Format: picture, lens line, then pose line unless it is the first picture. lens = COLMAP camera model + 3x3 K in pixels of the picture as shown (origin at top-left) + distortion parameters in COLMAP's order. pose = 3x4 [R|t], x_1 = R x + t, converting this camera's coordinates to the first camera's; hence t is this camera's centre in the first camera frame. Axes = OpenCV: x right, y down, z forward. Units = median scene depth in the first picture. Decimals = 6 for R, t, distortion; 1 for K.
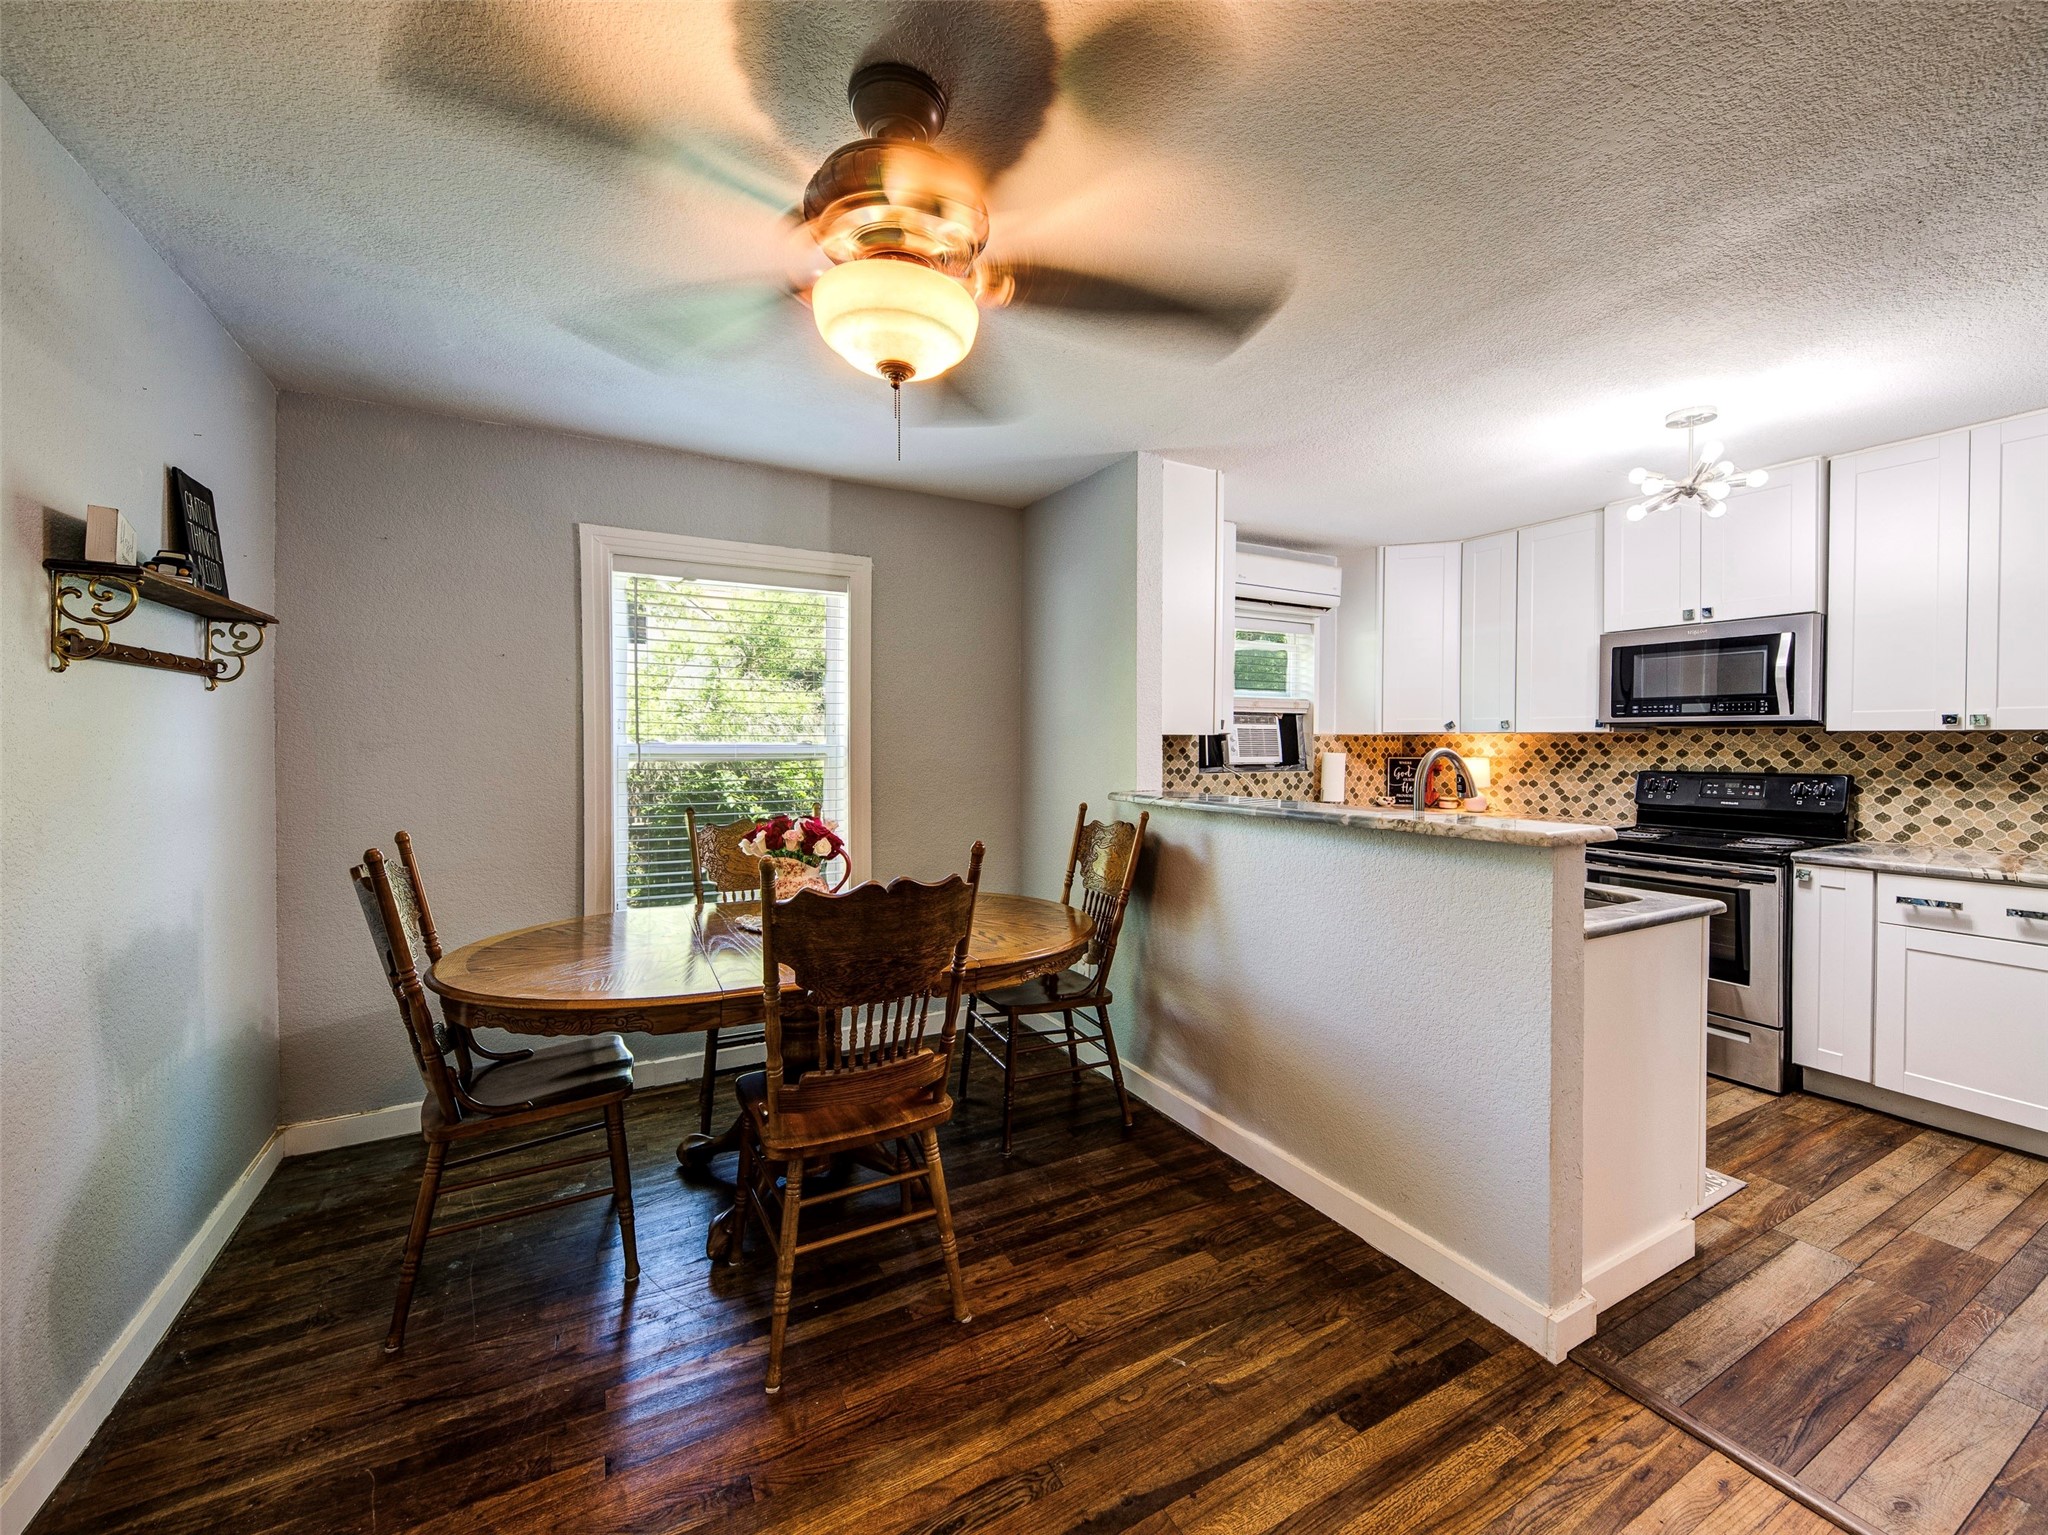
lens RADIAL K [[802.4, 0, 1042.6], [0, 802.4, 751.8], [0, 0, 1]] dist [0.007170, -0.004676]
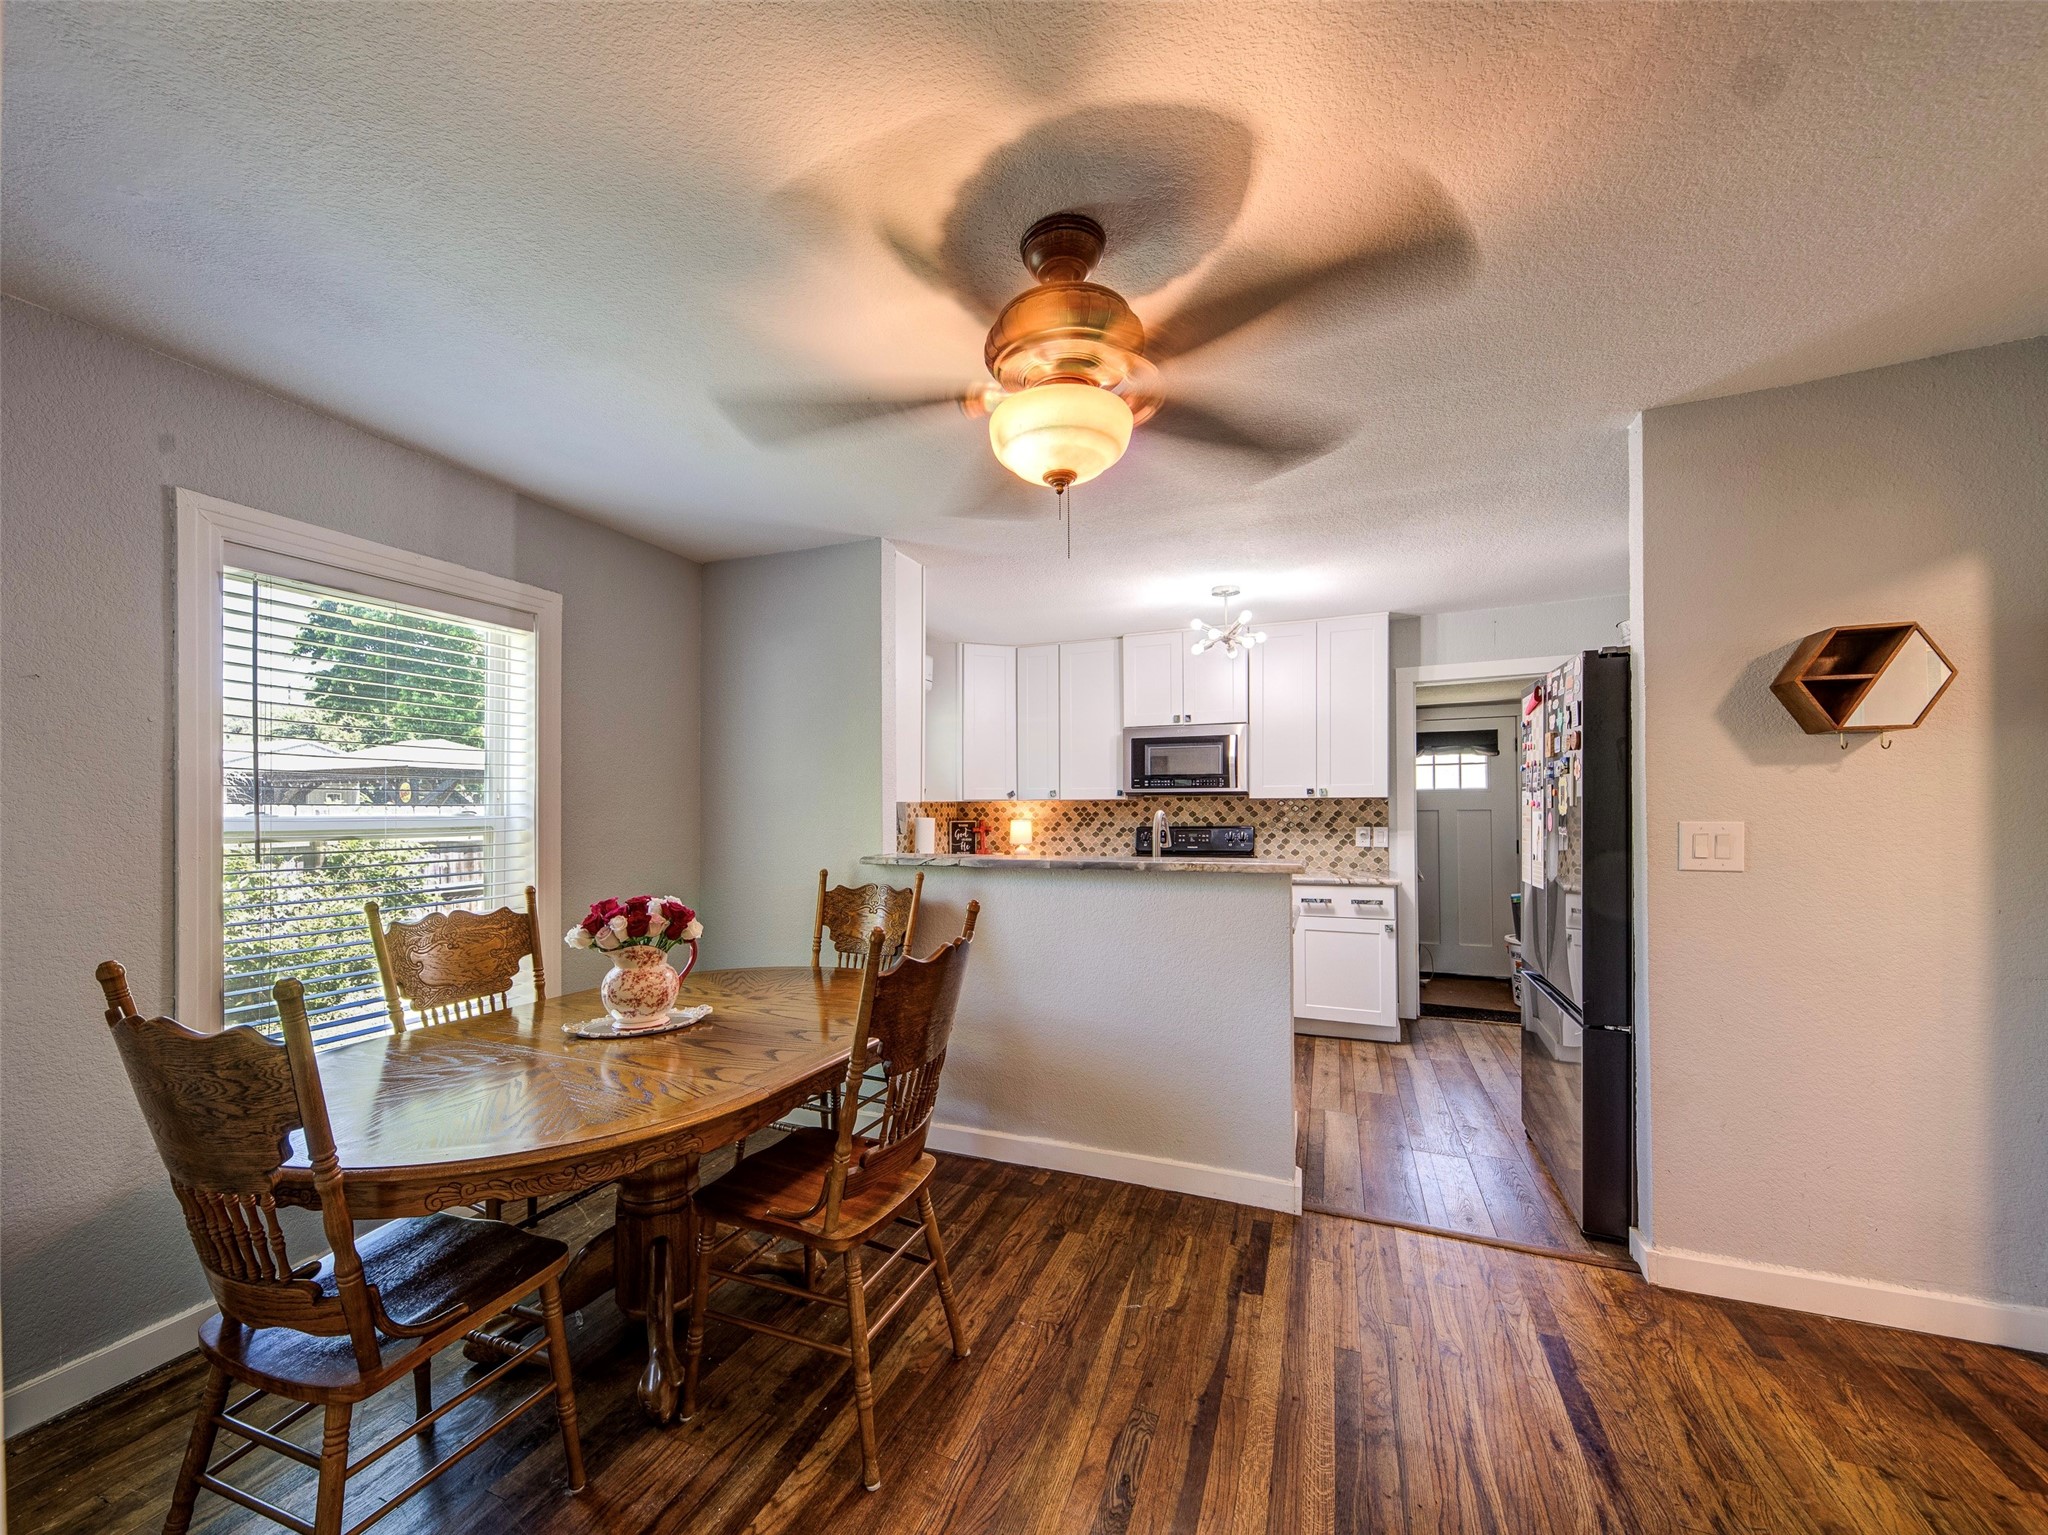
lens RADIAL K [[802.4, 0, 953.7], [0, 802.4, 806.6], [0, 0, 1]] dist [0.007170, -0.004676]
pose [[0.806298, -0.006106, 0.591478, -0.413069], [0.015818, 0.999812, -0.011241, -0.001486], [-0.591298, 0.018420, 0.806243, 0.079793]]
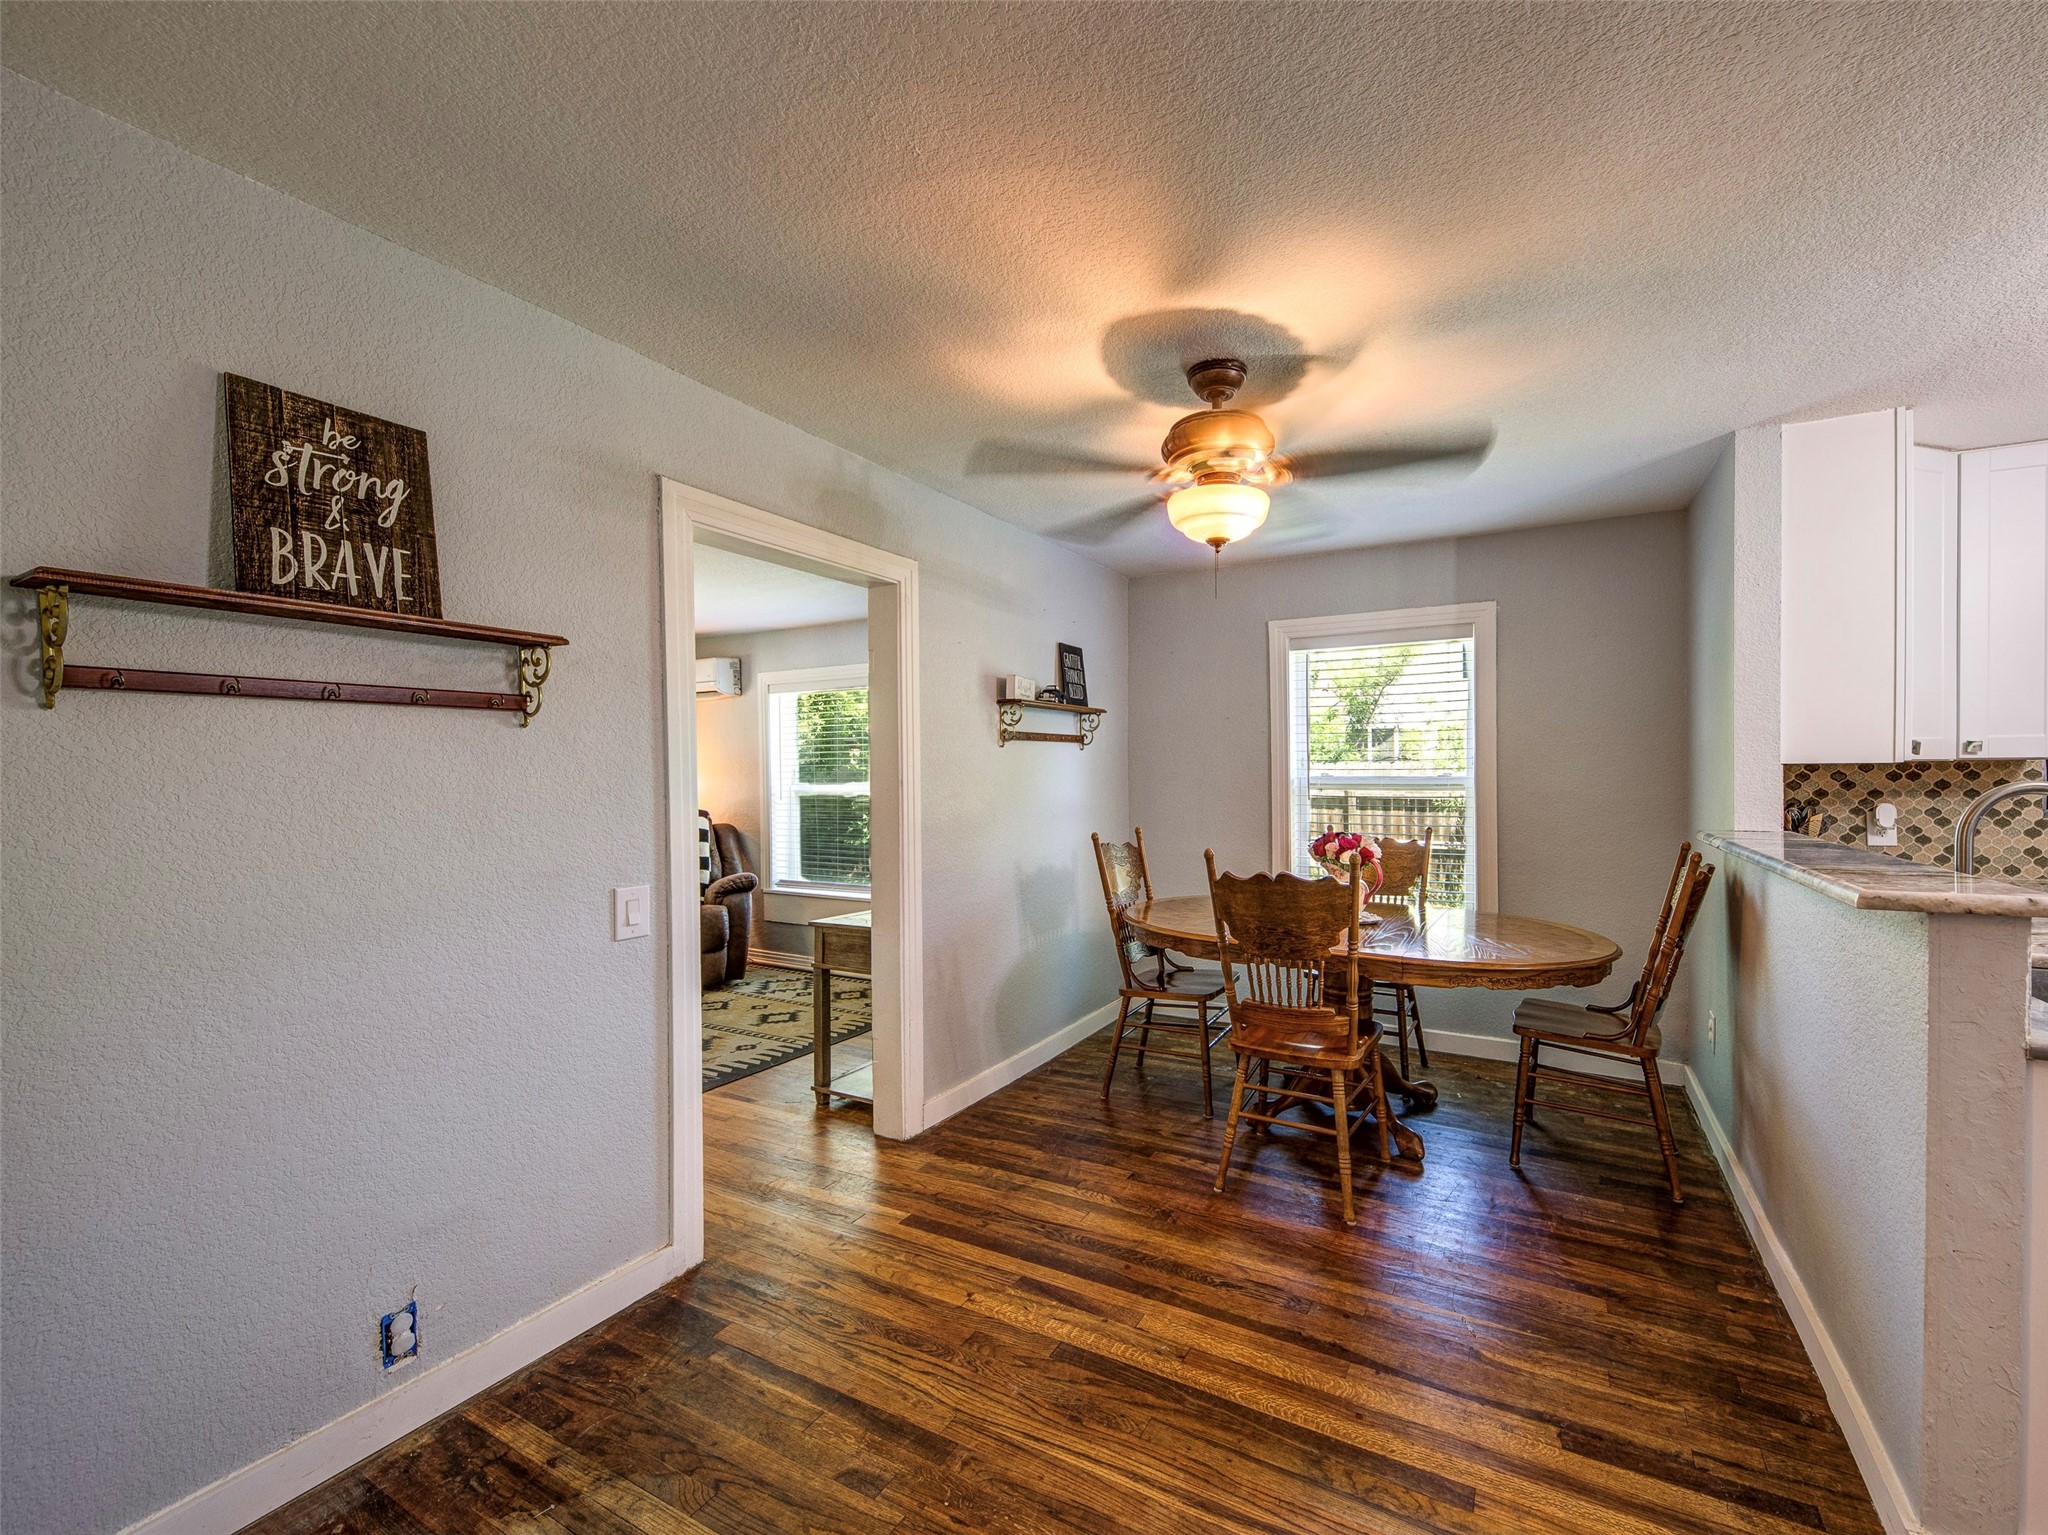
lens RADIAL K [[837.1, 0, 1122.3], [0, 837.1, 782.0], [0, 0, 1]] dist [-0.007525, -0.000737]
pose [[0.551506, 0.003660, -0.834163, 0.473715], [-0.003622, 0.999991, 0.001993, -0.002235], [0.834163, 0.001922, 0.551514, -0.026865]]
